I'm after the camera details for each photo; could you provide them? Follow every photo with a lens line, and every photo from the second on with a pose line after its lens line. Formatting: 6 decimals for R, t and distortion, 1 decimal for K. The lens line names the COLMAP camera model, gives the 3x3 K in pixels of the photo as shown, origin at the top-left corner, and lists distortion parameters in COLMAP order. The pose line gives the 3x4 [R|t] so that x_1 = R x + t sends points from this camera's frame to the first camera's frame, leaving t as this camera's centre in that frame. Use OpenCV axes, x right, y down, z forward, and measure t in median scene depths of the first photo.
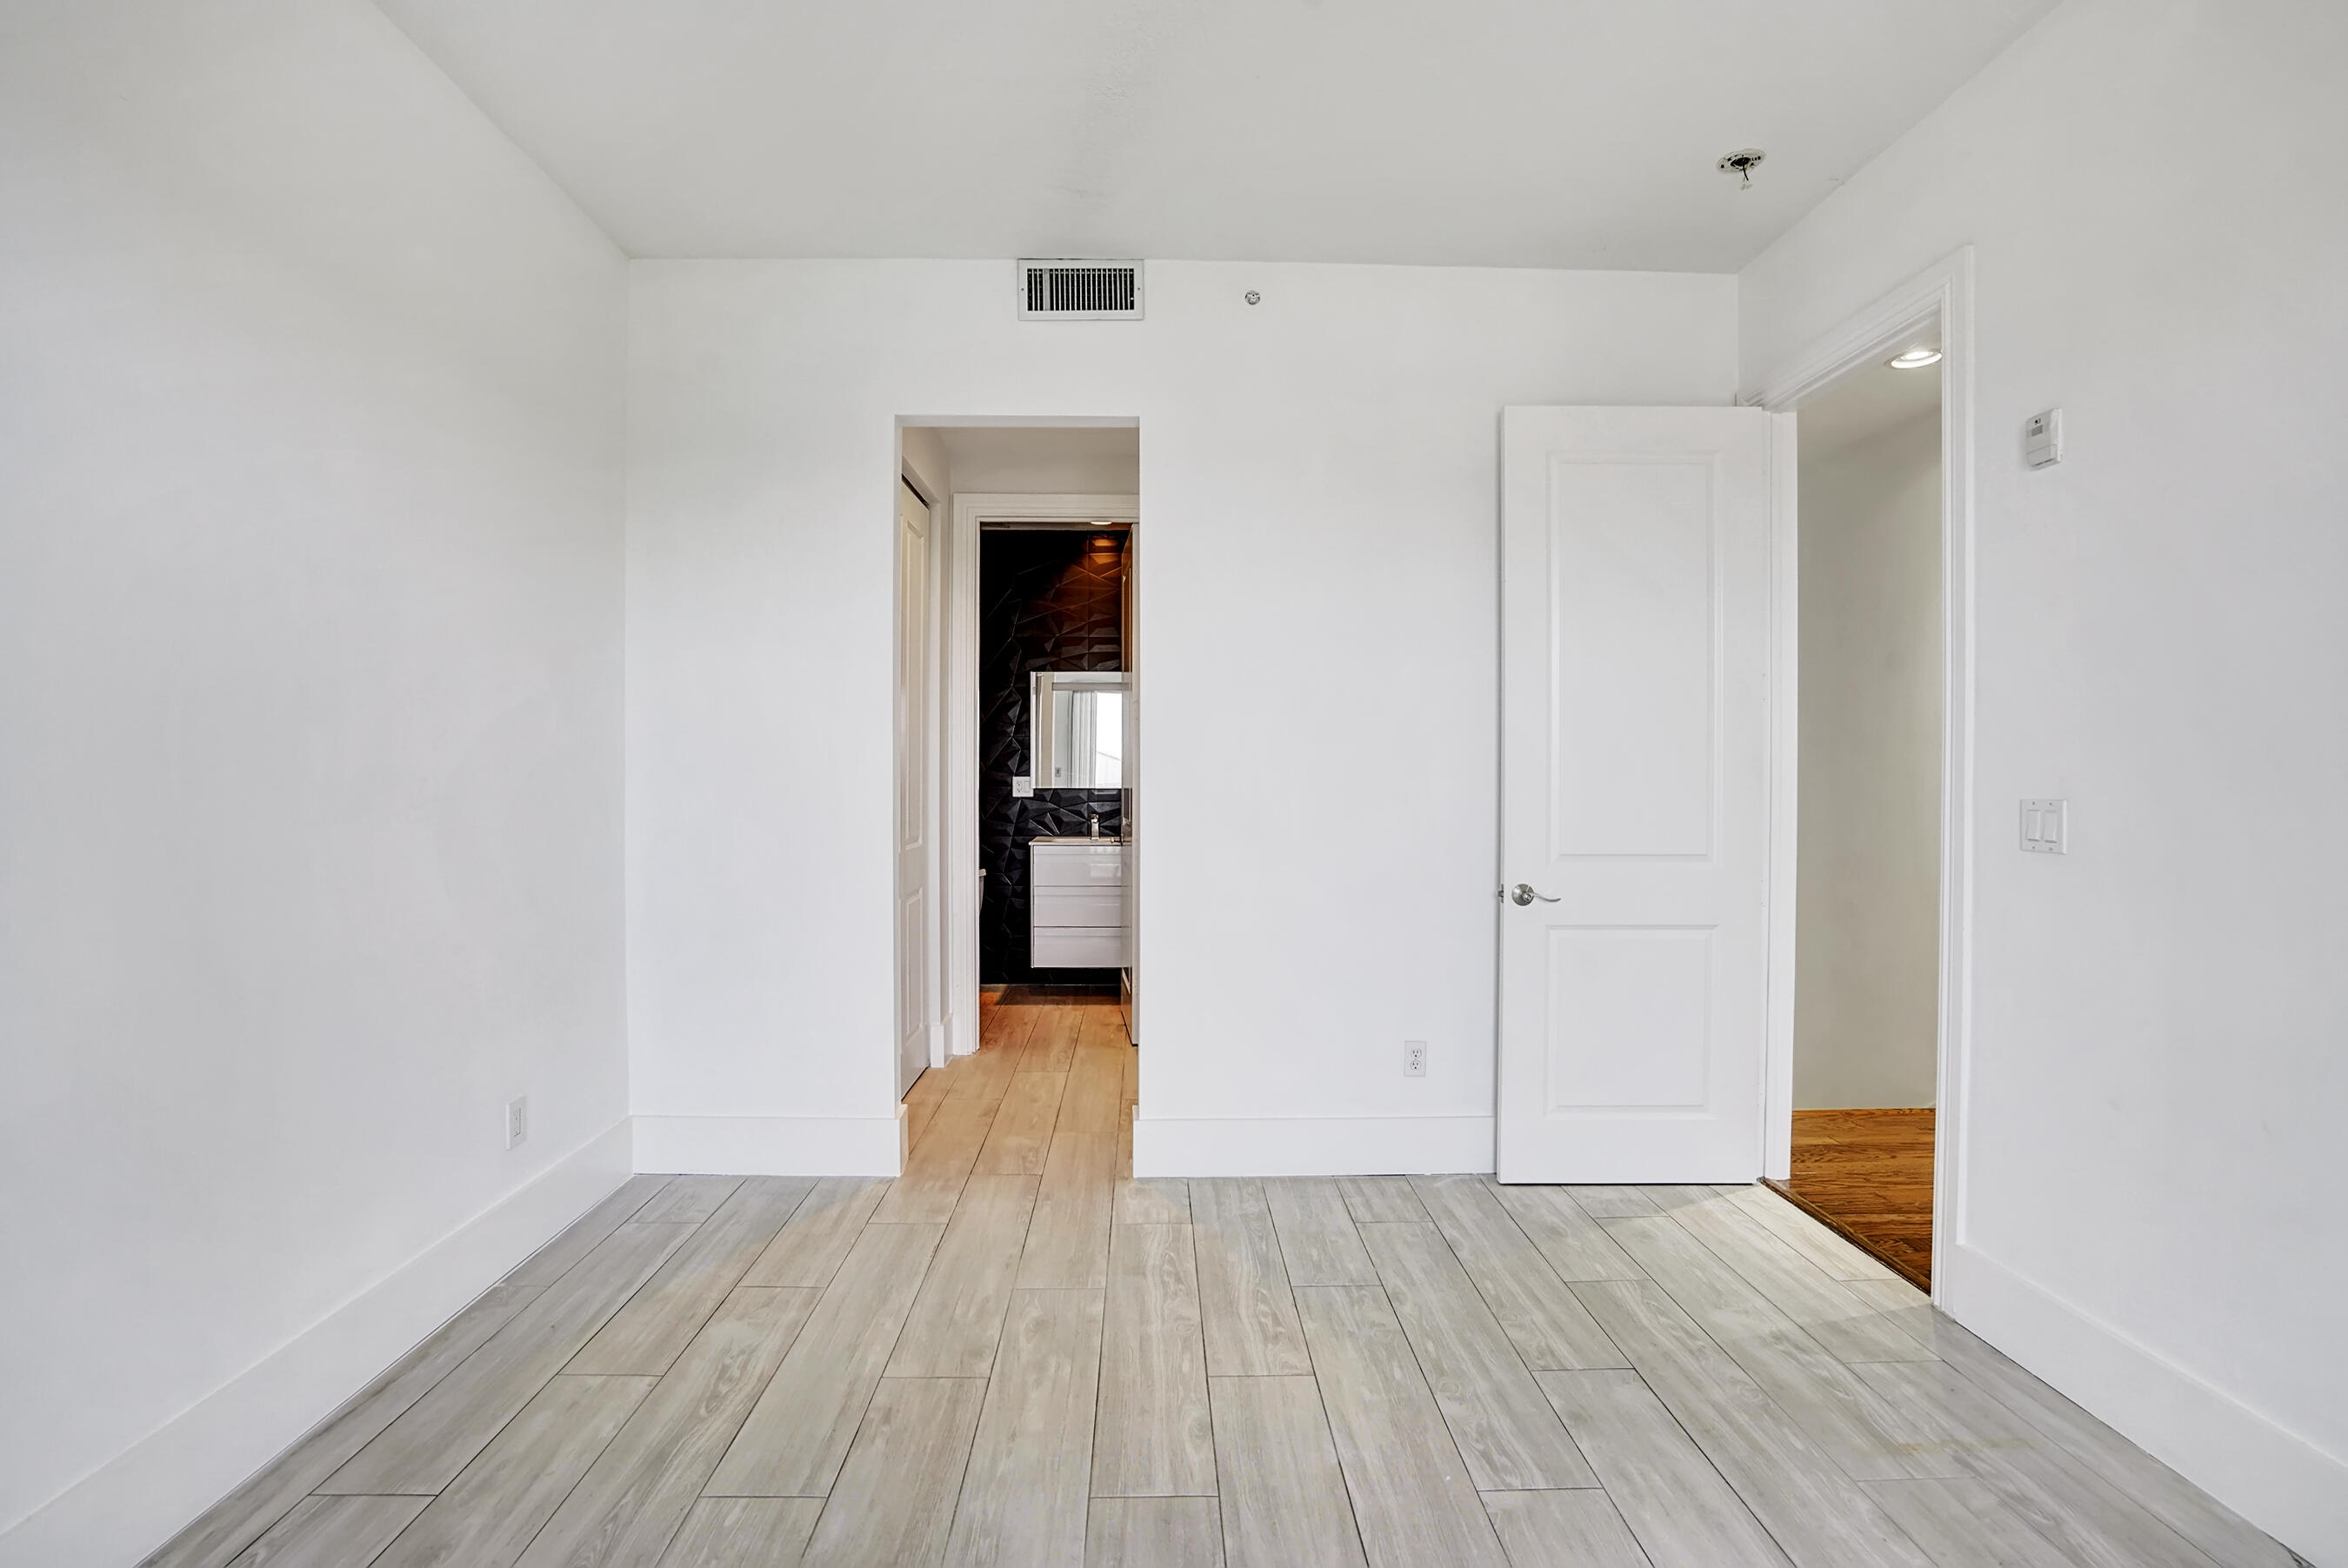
lens RADIAL K [[1083.7, 0, 1173.6], [0, 1083.7, 775.7], [0, 0, 1]] dist [-0.001948, -0.000235]
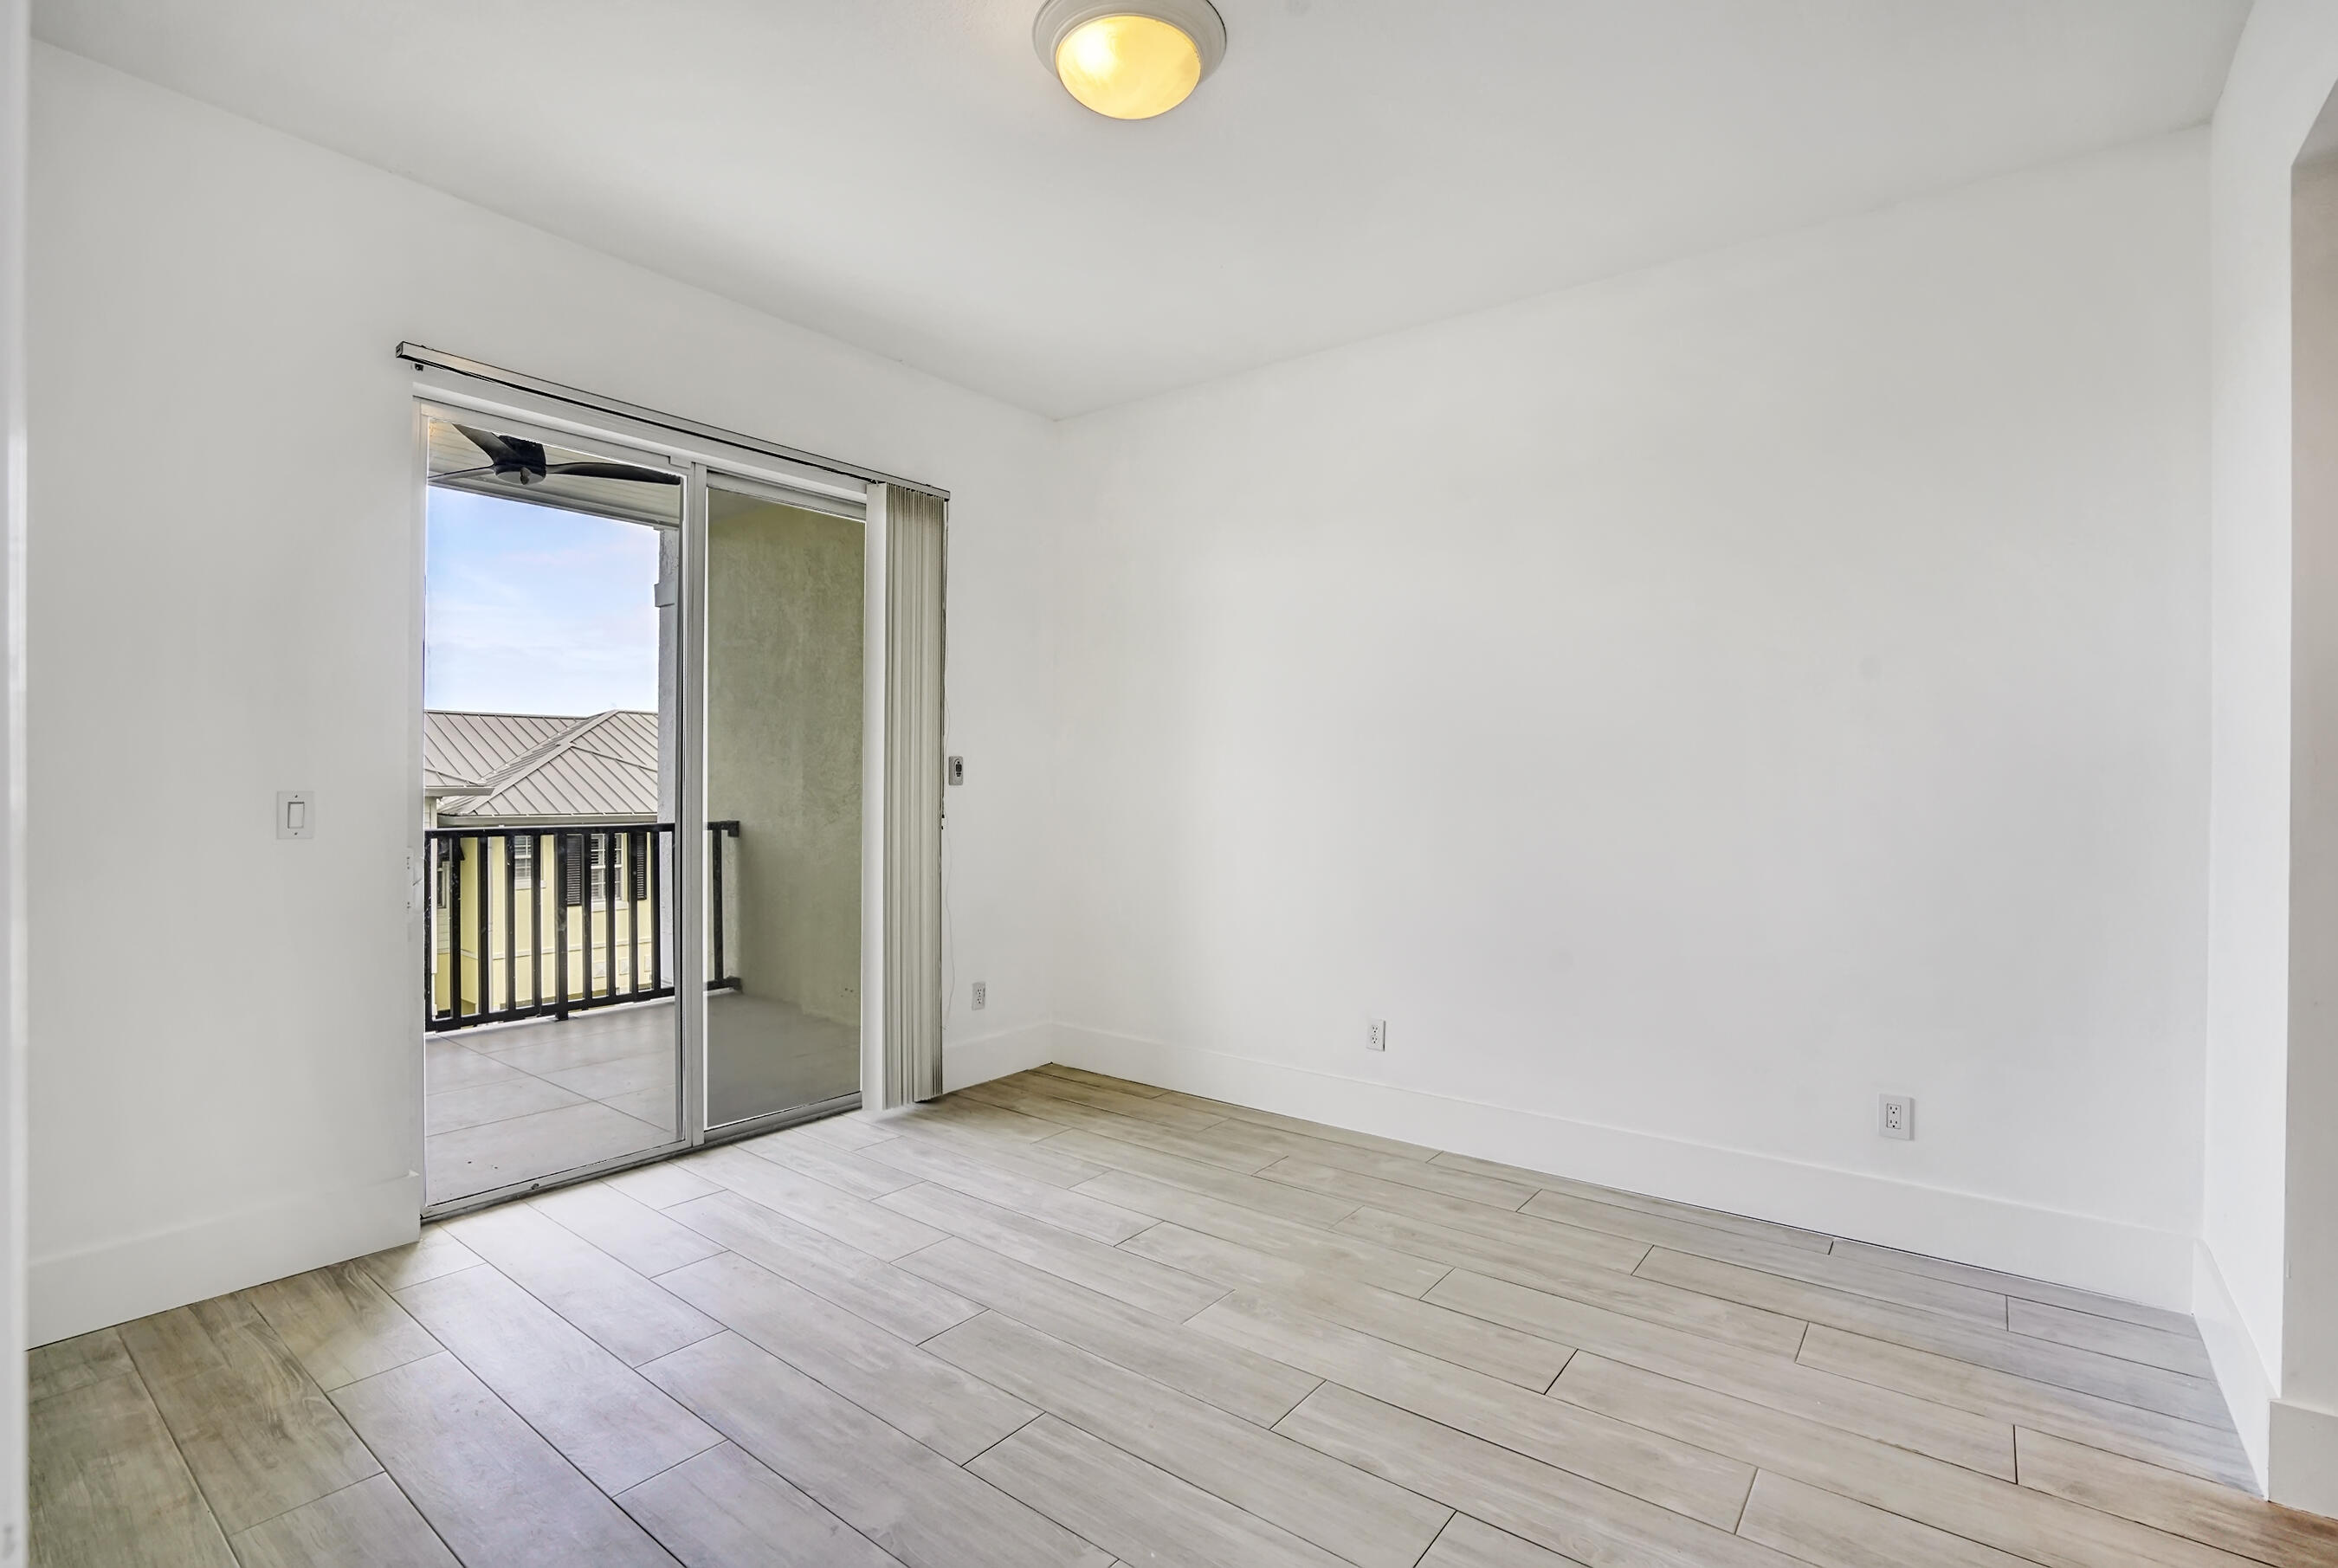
lens RADIAL K [[1079.0, 0, 1168.4], [0, 1079.0, 788.6], [0, 0, 1]] dist [-0.001948, -0.000235]
pose [[-0.610274, -0.003775, -0.792182, 0.825583], [-0.013321, 0.999896, 0.005498, 0.003009], [0.792079, 0.013908, -0.610260, 1.330770]]
